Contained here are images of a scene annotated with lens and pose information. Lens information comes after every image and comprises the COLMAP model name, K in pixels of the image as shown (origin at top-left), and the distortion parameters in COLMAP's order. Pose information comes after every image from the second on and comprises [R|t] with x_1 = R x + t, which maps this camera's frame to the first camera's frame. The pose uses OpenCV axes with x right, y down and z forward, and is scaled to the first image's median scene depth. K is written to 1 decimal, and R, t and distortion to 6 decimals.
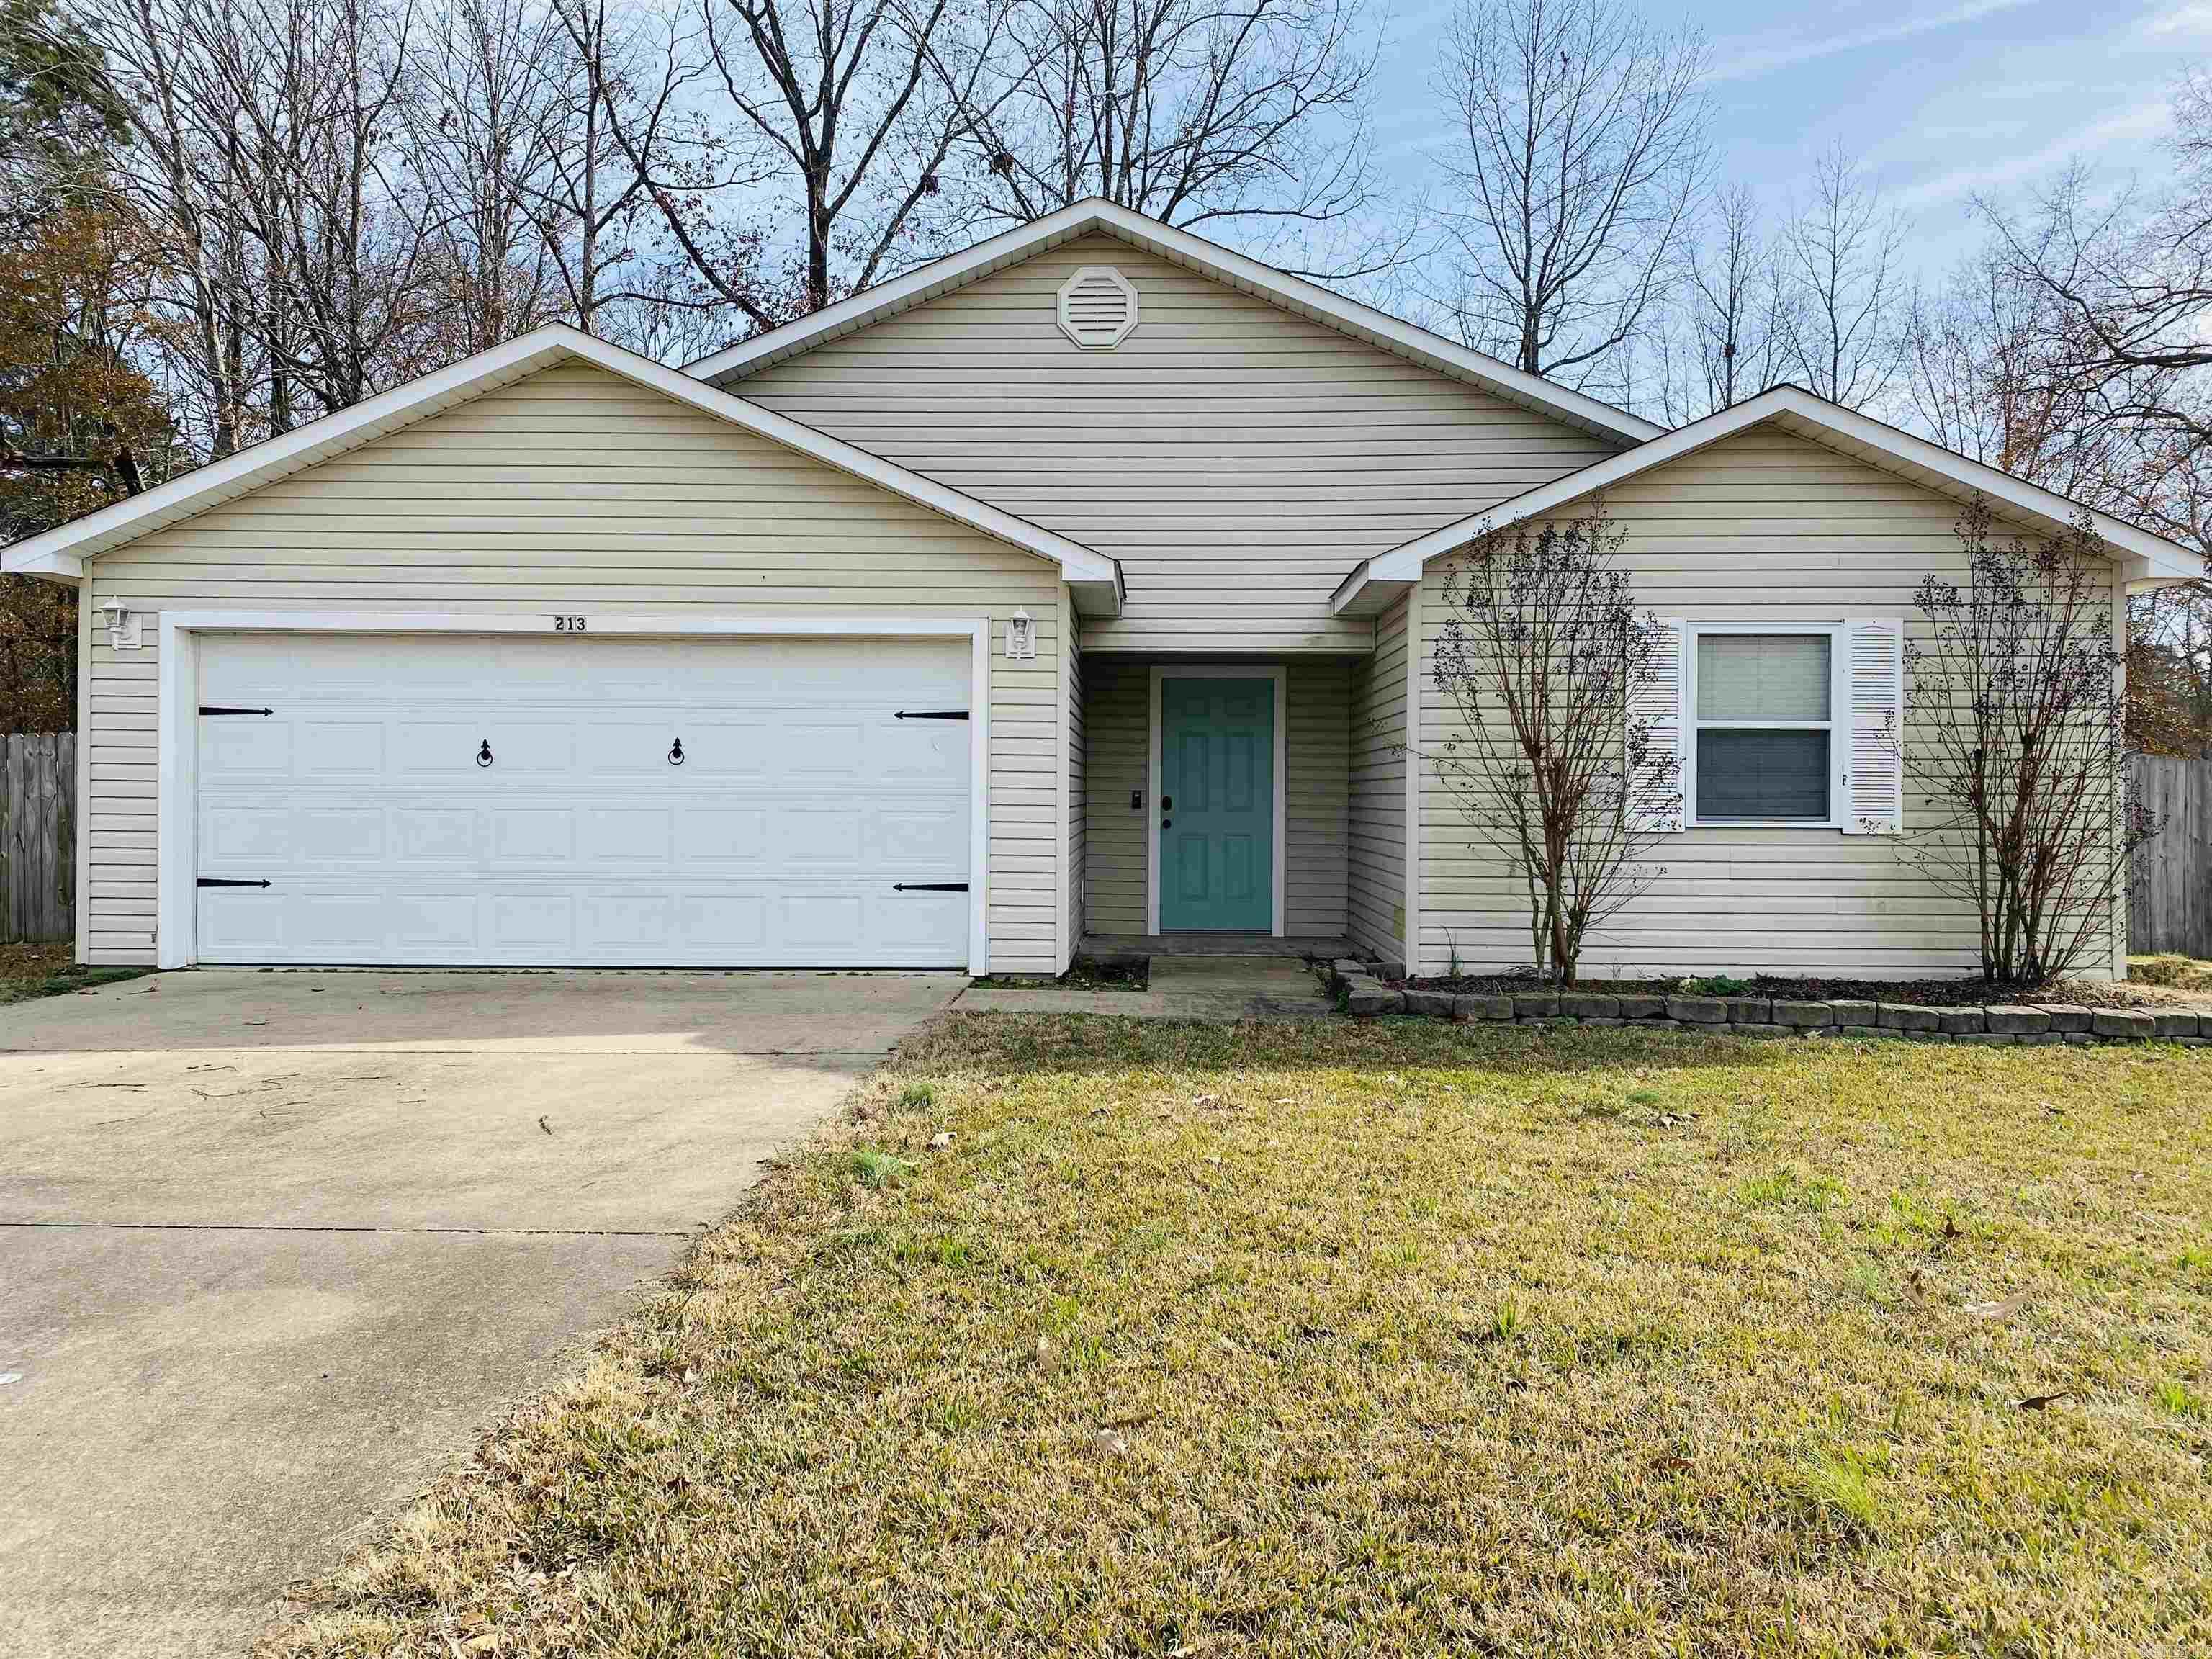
lens RADIAL K [[1695.9, 0, 1104.1], [0, 1695.9, 836.1], [0, 0, 1]] dist [0.031950, -0.025115]
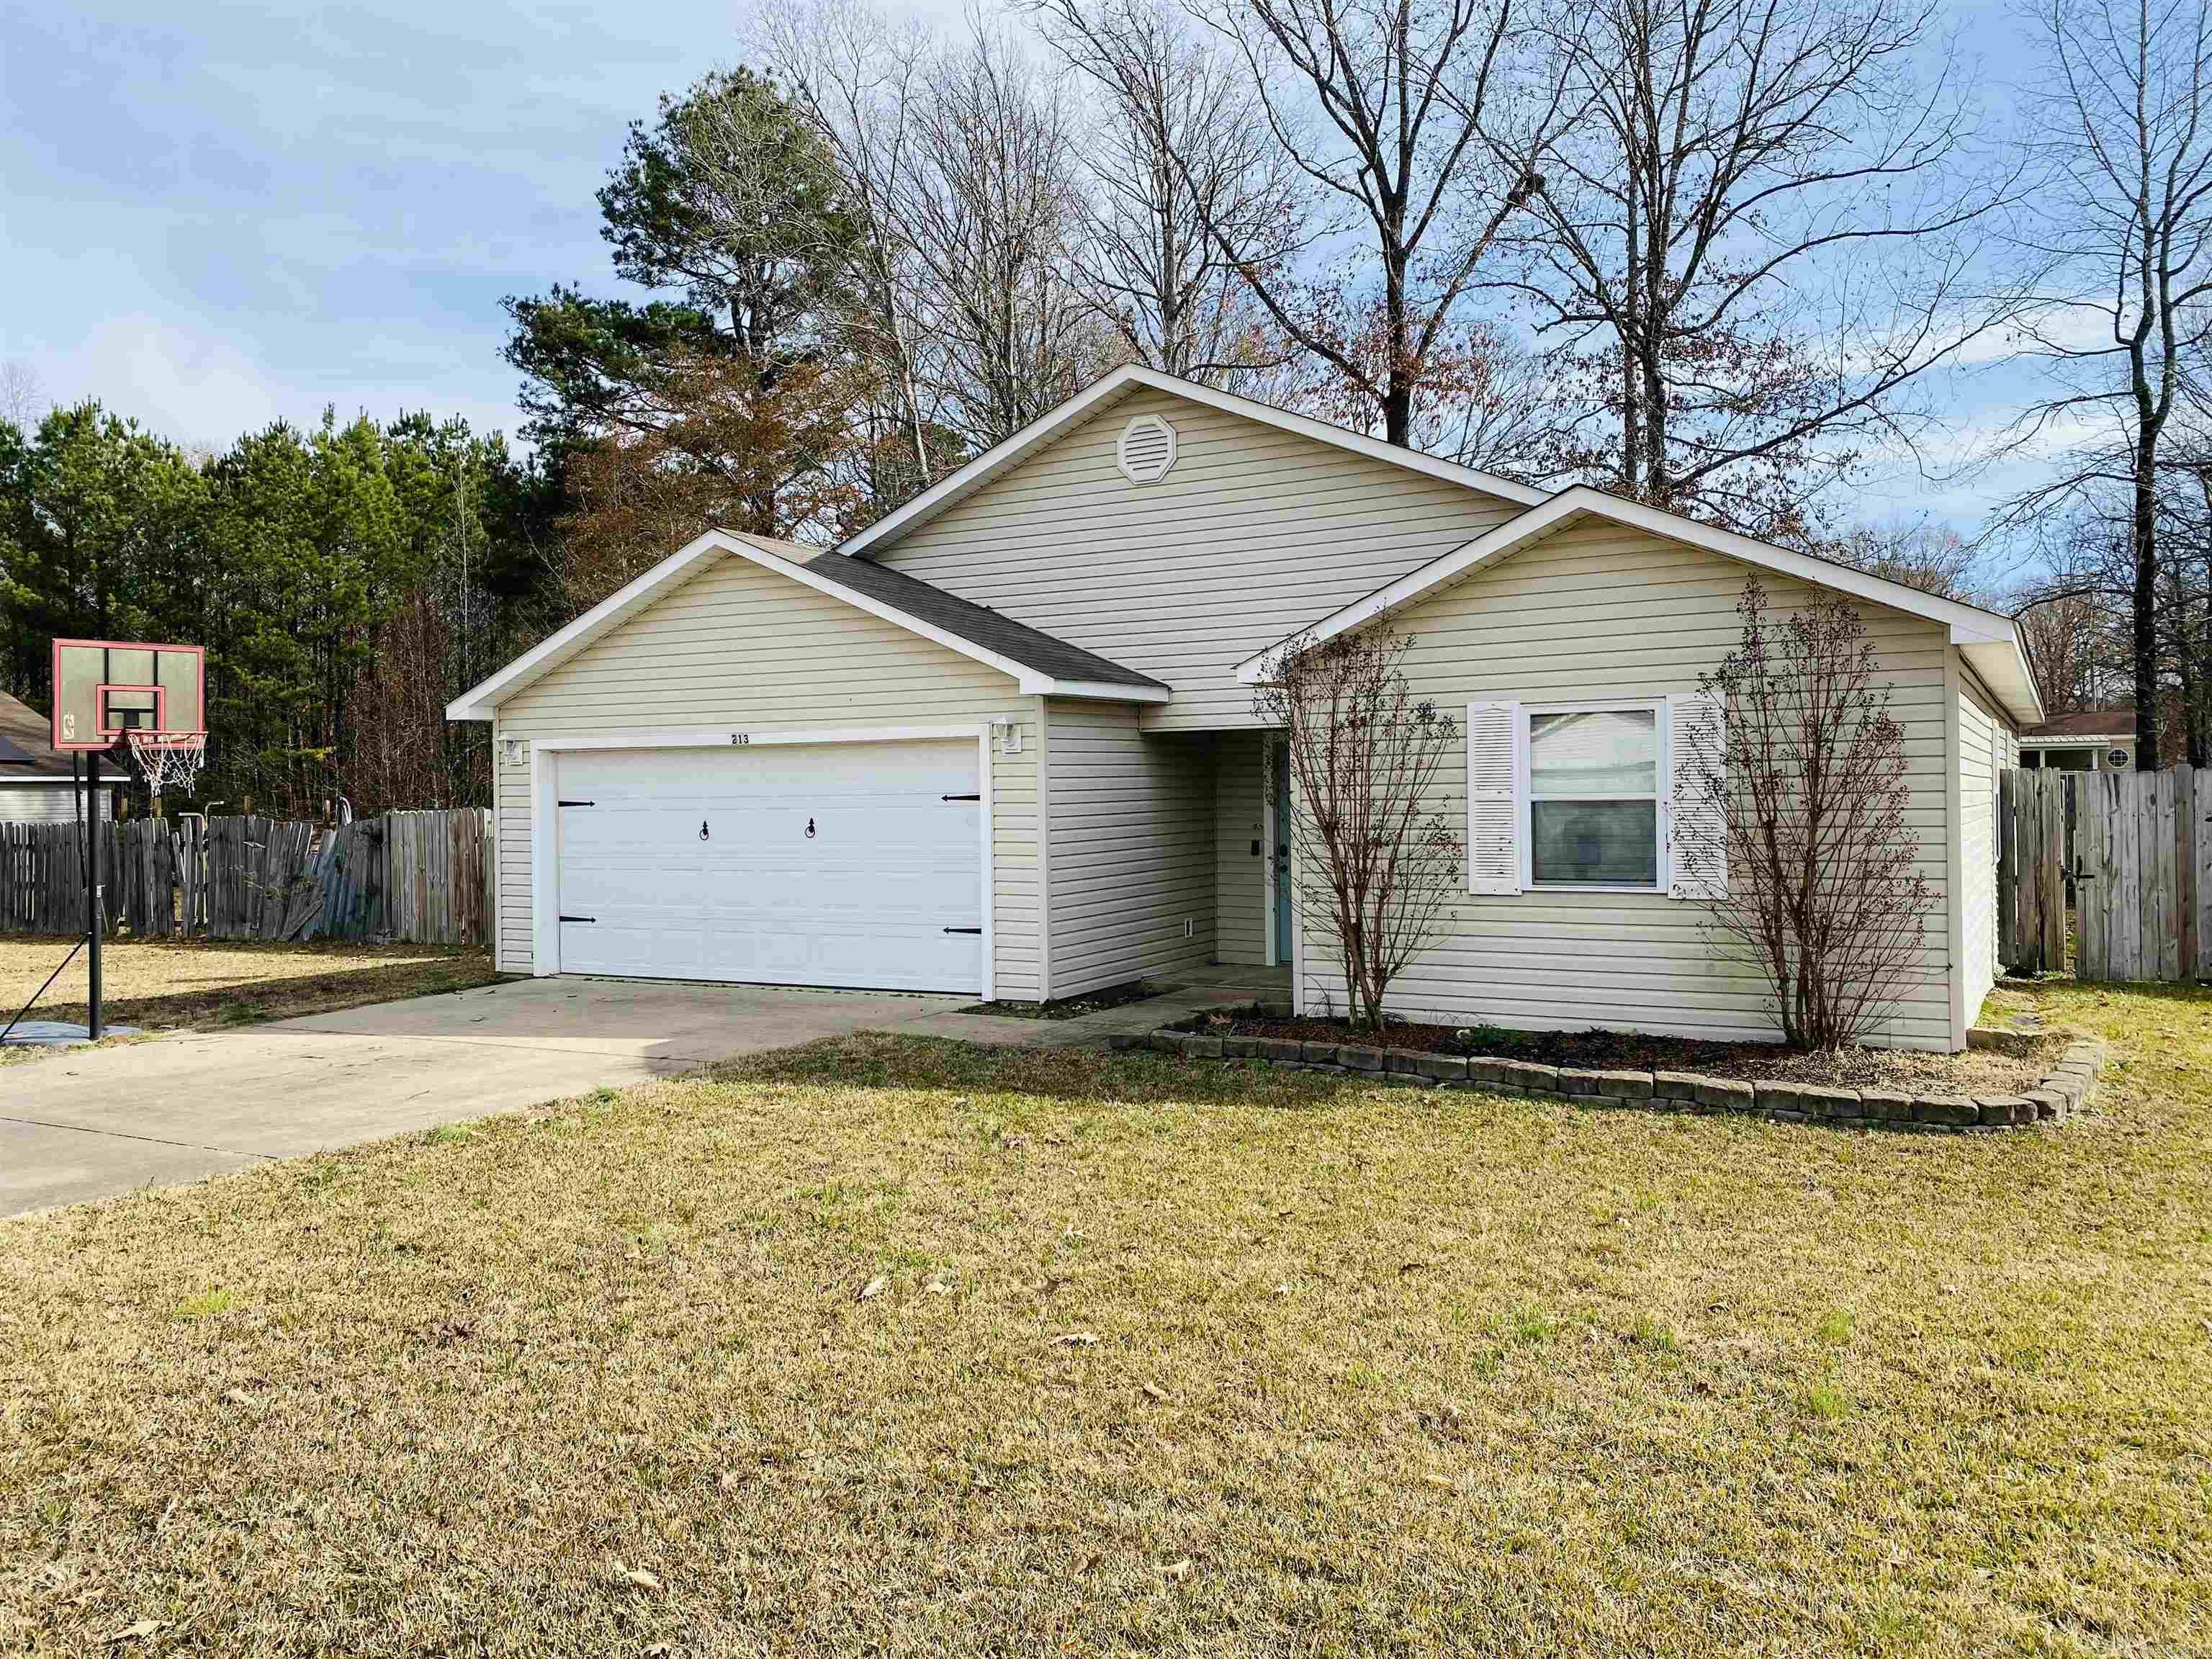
lens RADIAL K [[1695.9, 0, 1111.1], [0, 1695.9, 823.6], [0, 0, 1]] dist [0.031950, -0.025115]
pose [[0.885765, -0.011096, -0.464001, 0.597033], [0.013690, 0.999904, 0.002222, -0.053561], [0.463931, -0.008320, 0.885832, -0.093611]]
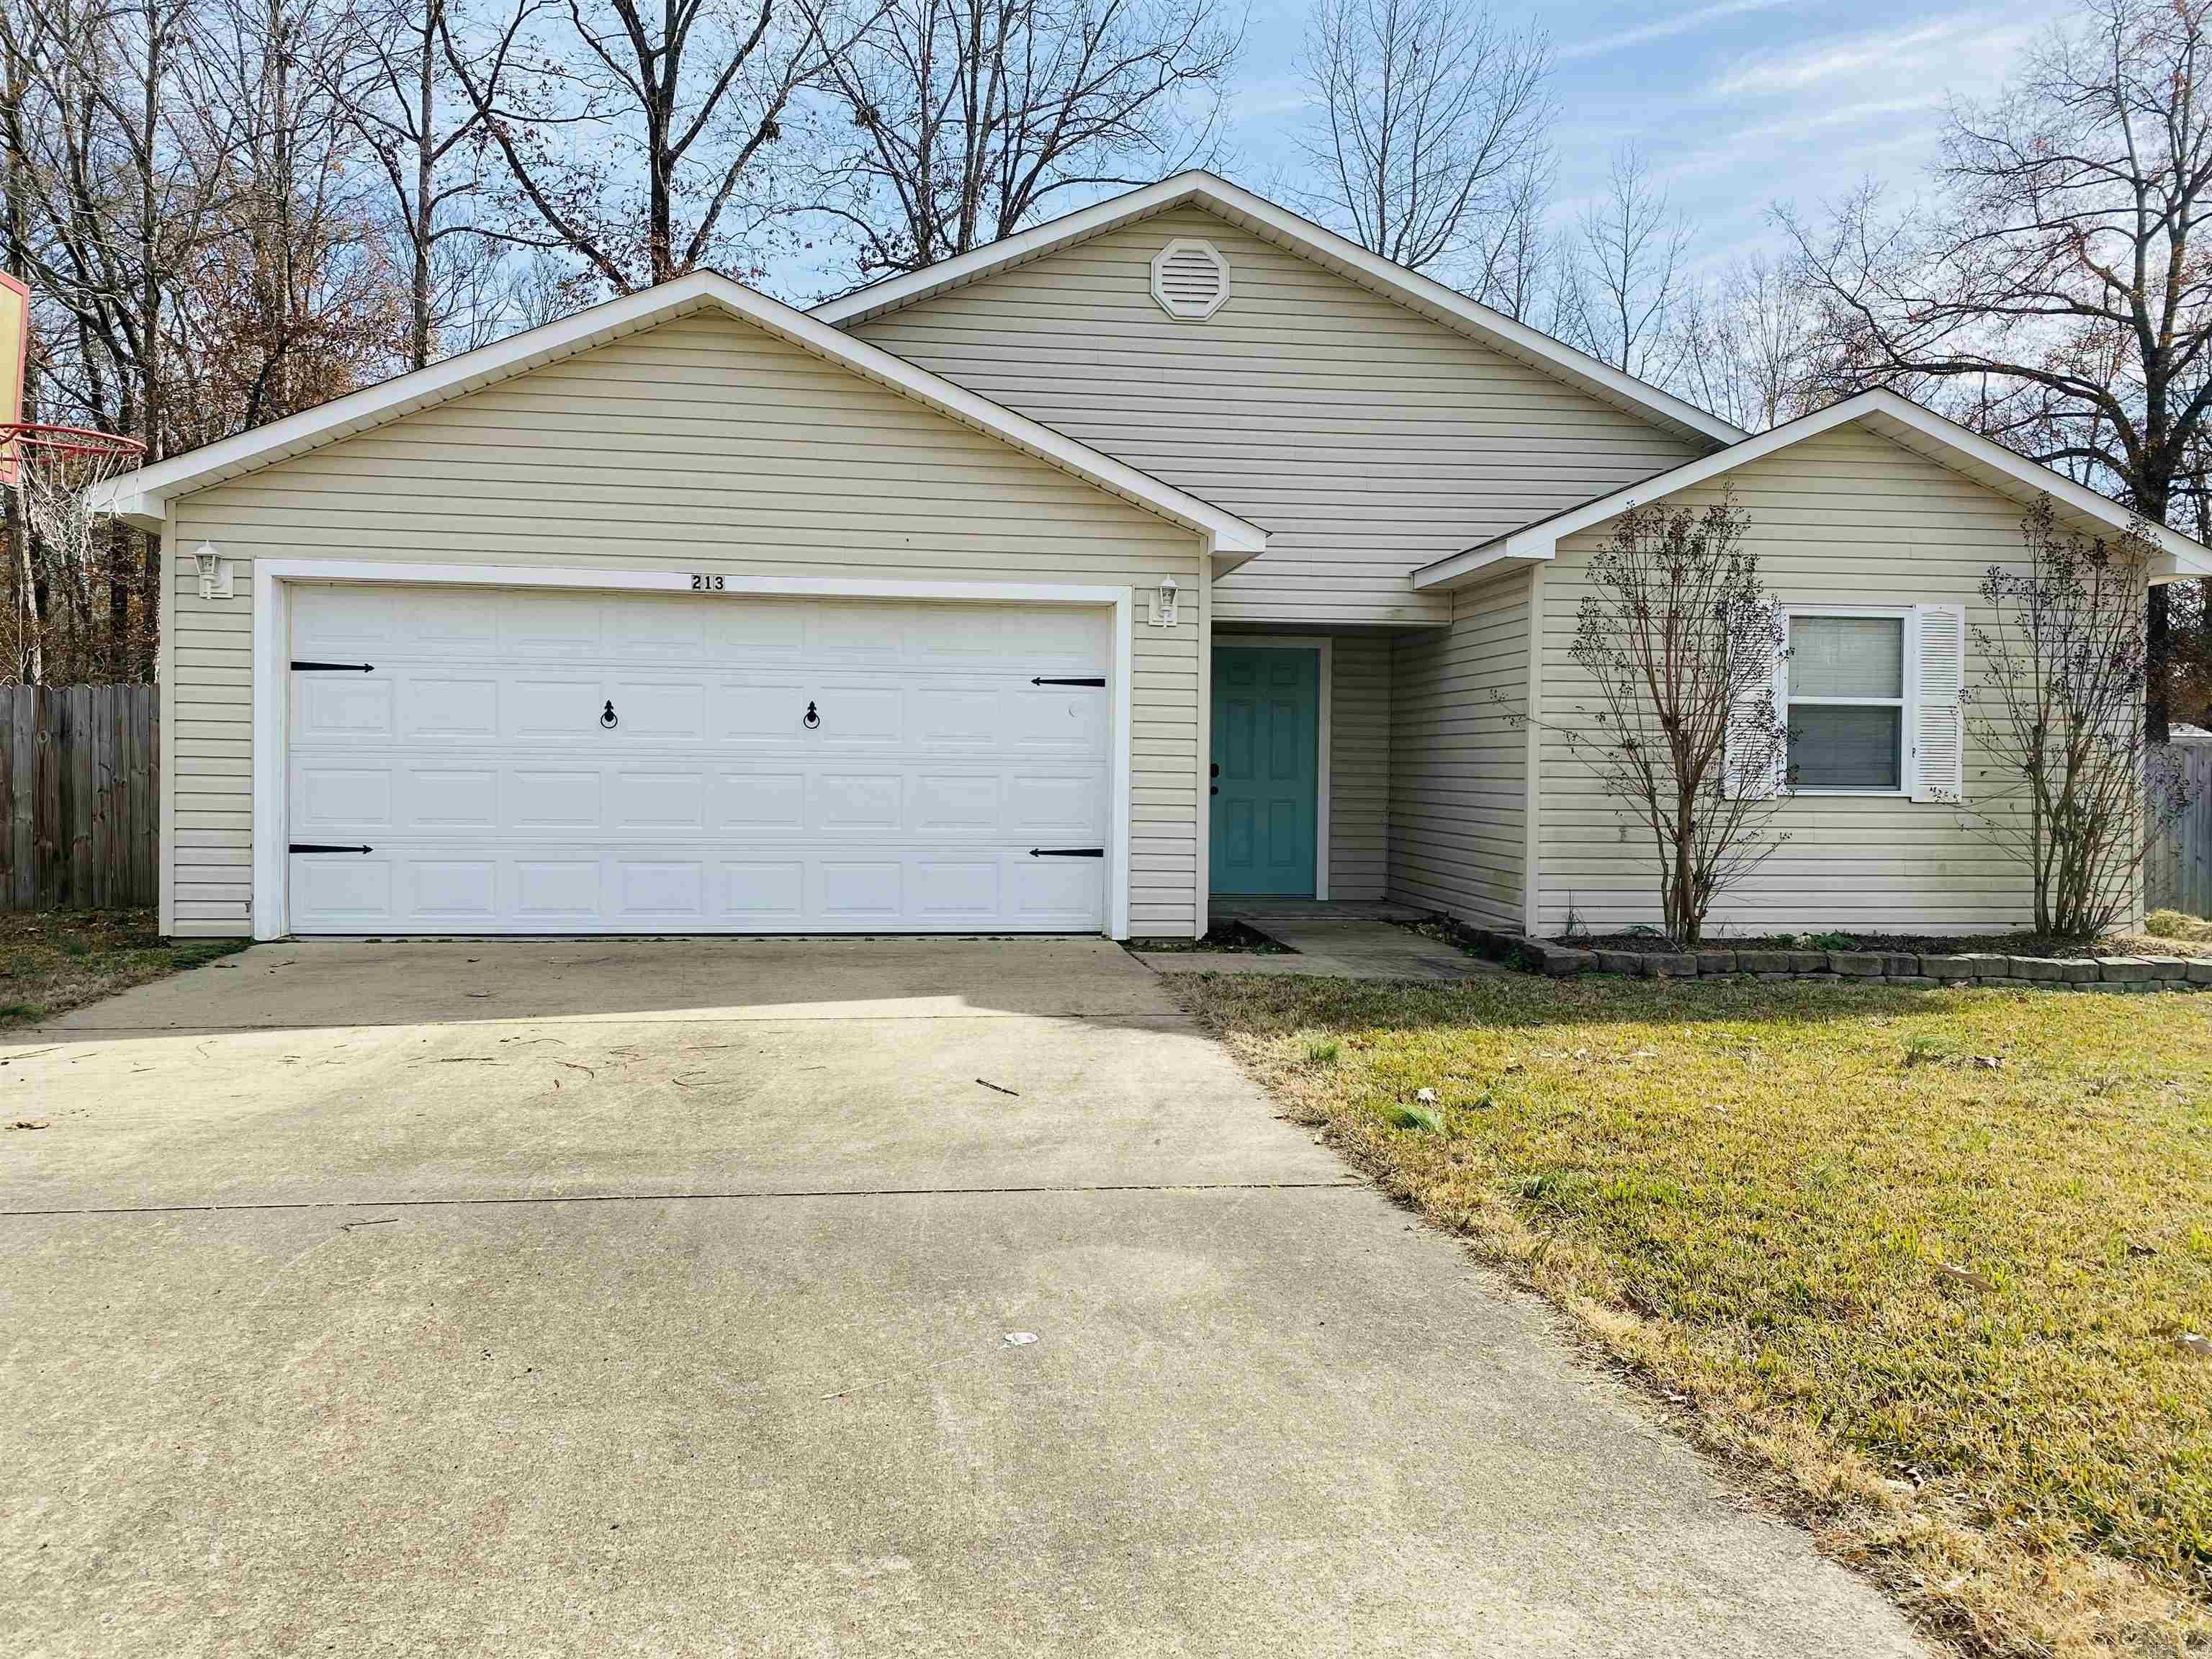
lens RADIAL K [[1695.9, 0, 1101.7], [0, 1695.9, 834.8], [0, 0, 1]] dist [0.031950, -0.025115]
pose [[0.988086, 0.000122, 0.153905, -0.237841], [-0.003141, 0.999807, 0.019371, 0.000064], [-0.153873, -0.019623, 0.987896, 0.001991]]
